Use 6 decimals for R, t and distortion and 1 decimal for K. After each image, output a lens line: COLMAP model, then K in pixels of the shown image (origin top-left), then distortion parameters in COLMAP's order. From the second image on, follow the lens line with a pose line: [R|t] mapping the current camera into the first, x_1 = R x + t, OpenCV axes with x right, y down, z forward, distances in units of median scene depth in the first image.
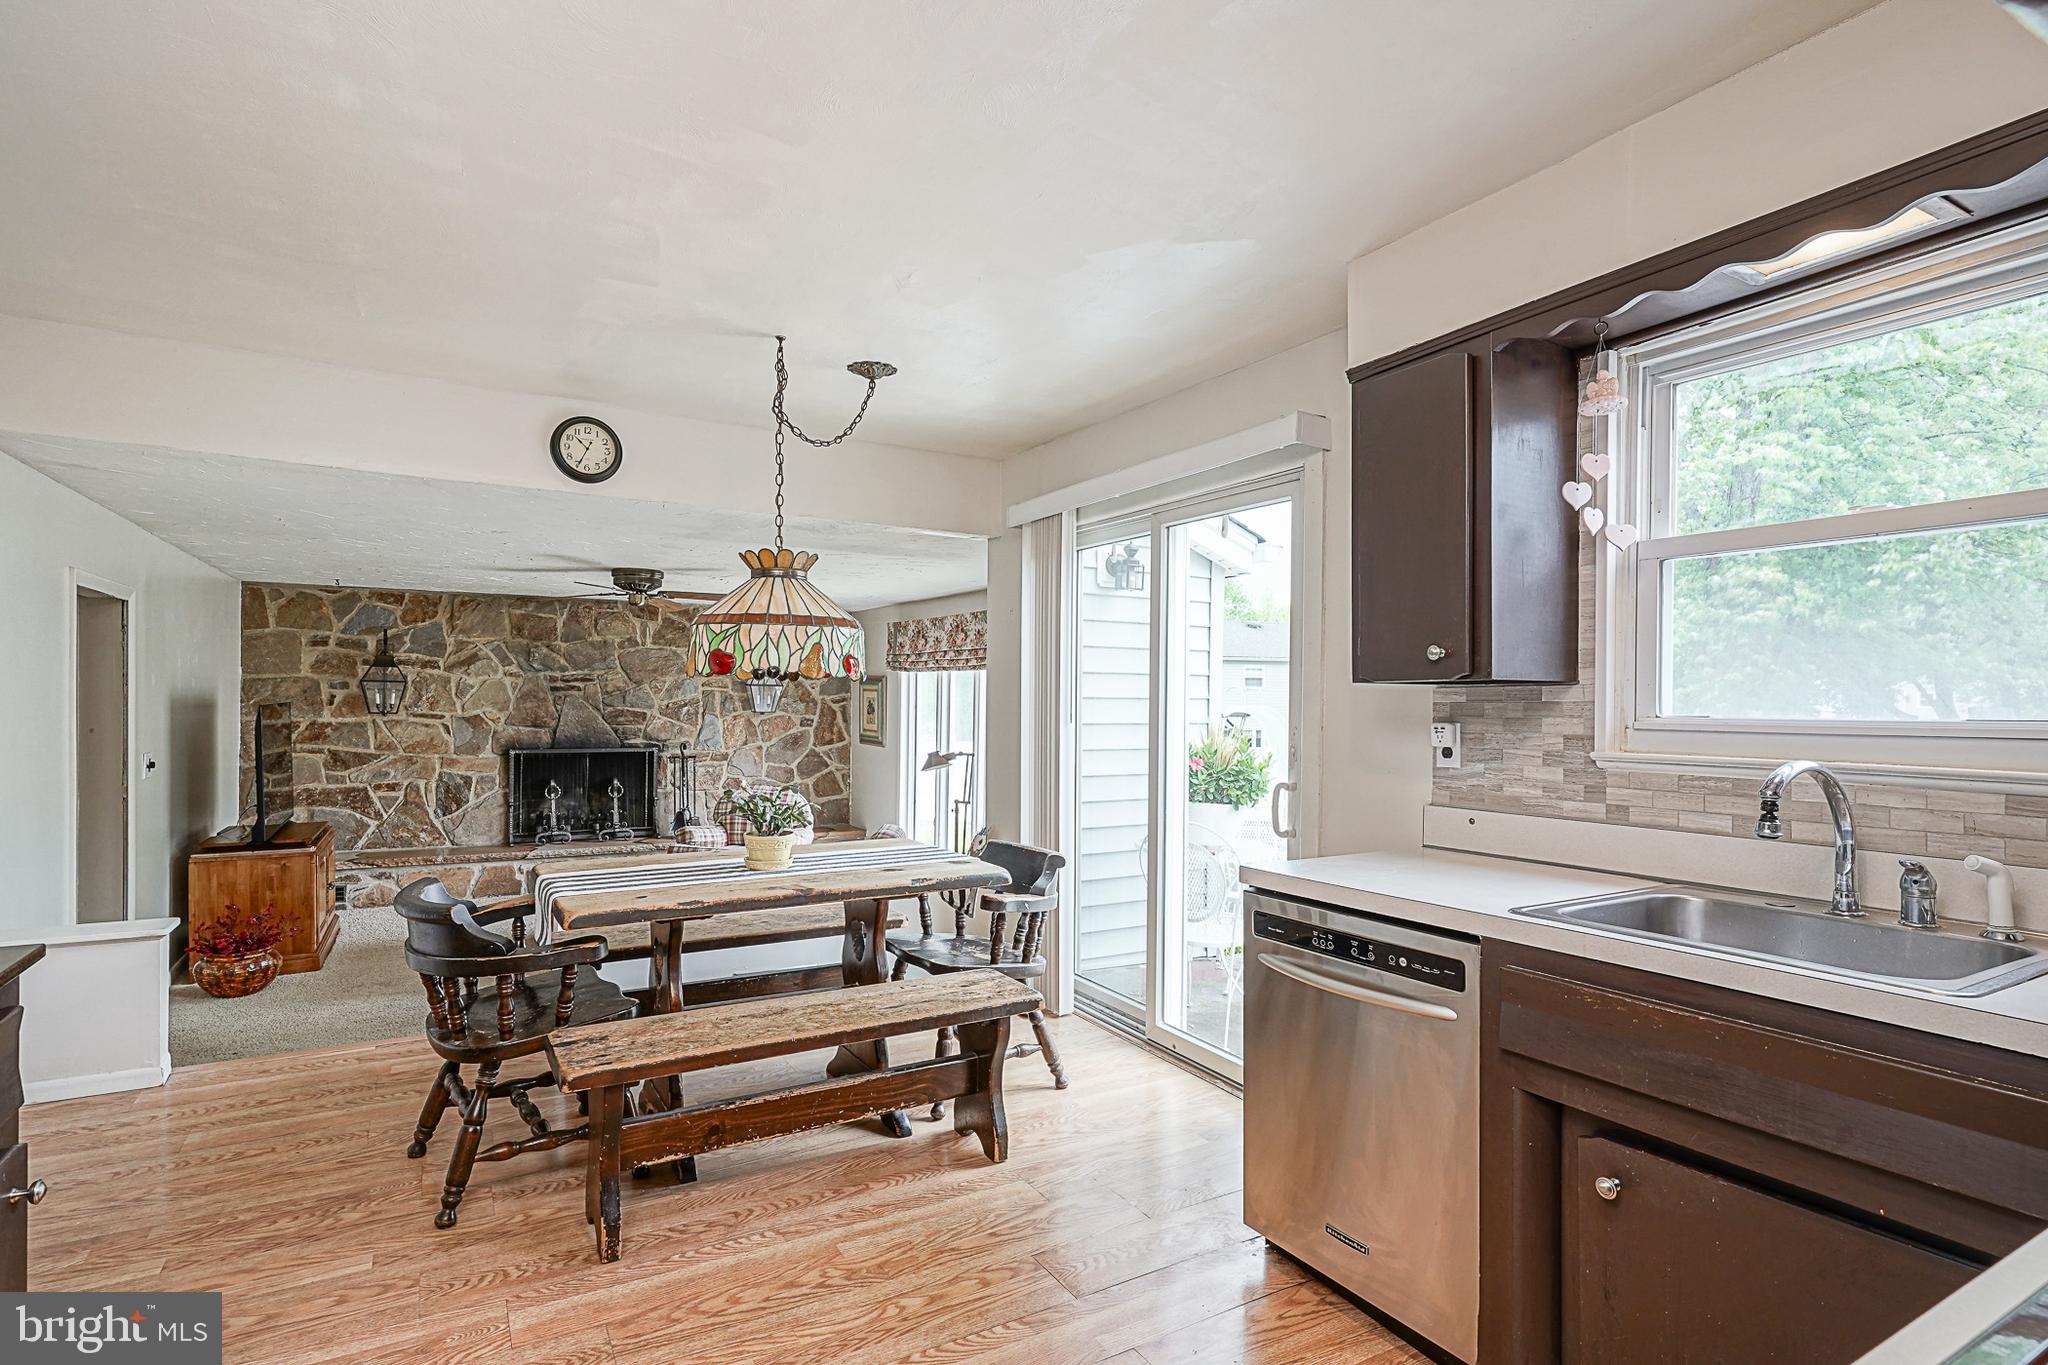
lens RADIAL K [[997.6, 0, 1051.9], [0, 997.6, 707.6], [0, 0, 1]] dist [-0.000048, -0.000057]
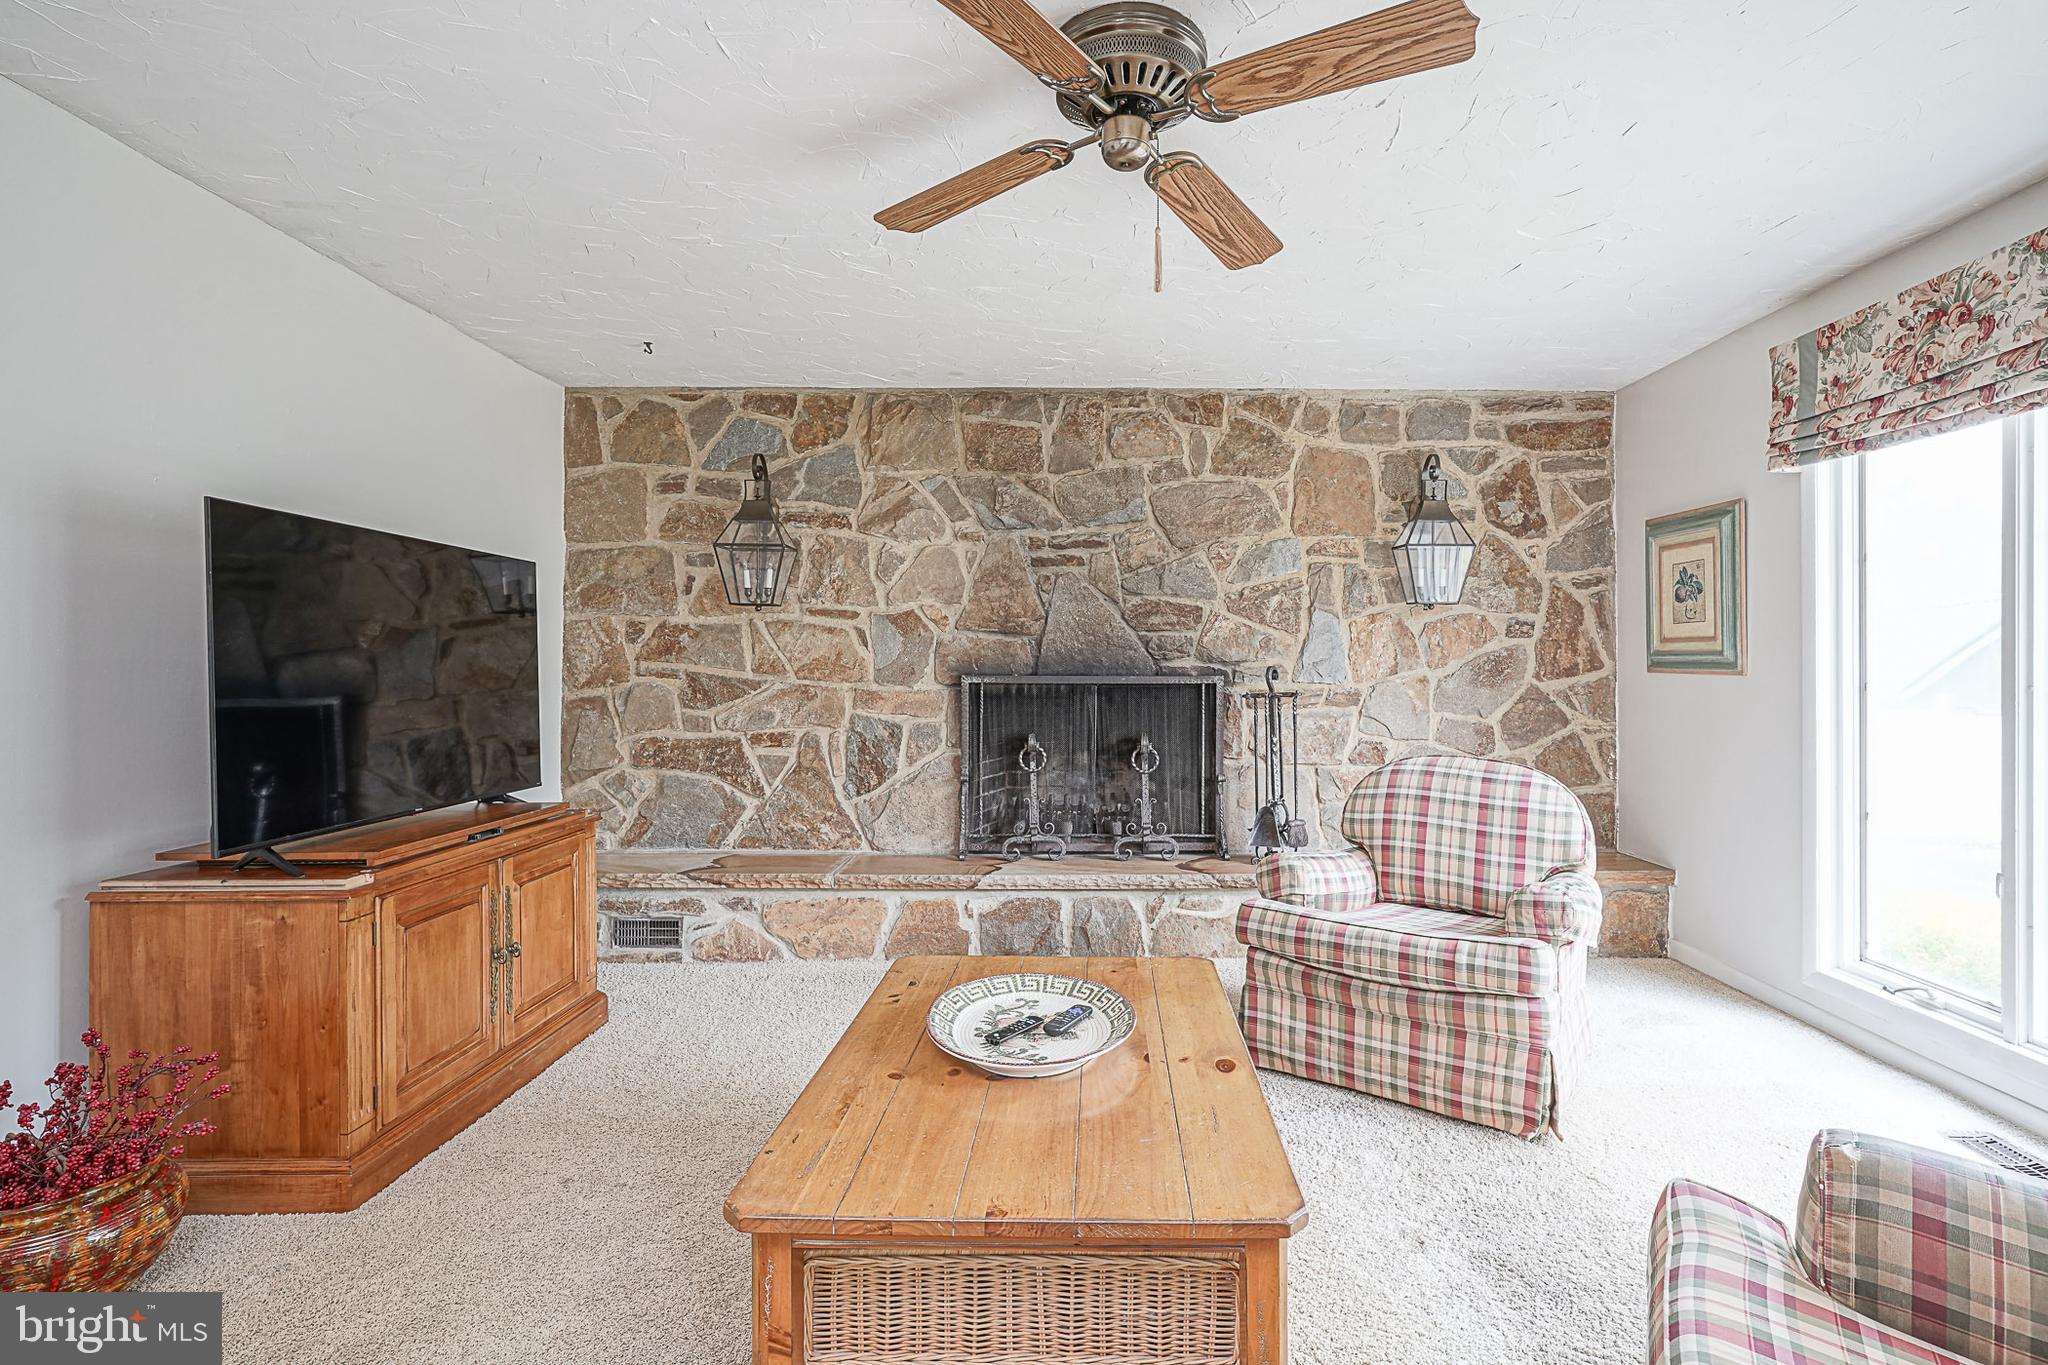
lens RADIAL K [[1008.4, 0, 1093.2], [0, 1008.4, 662.0], [0, 0, 1]] dist [-0.016160, 0.015223]
pose [[0.863175, -0.017000, -0.504619, -0.214435], [0.005569, 0.999693, -0.024152, 0.048907], [0.504874, 0.018037, 0.863004, 0.579749]]
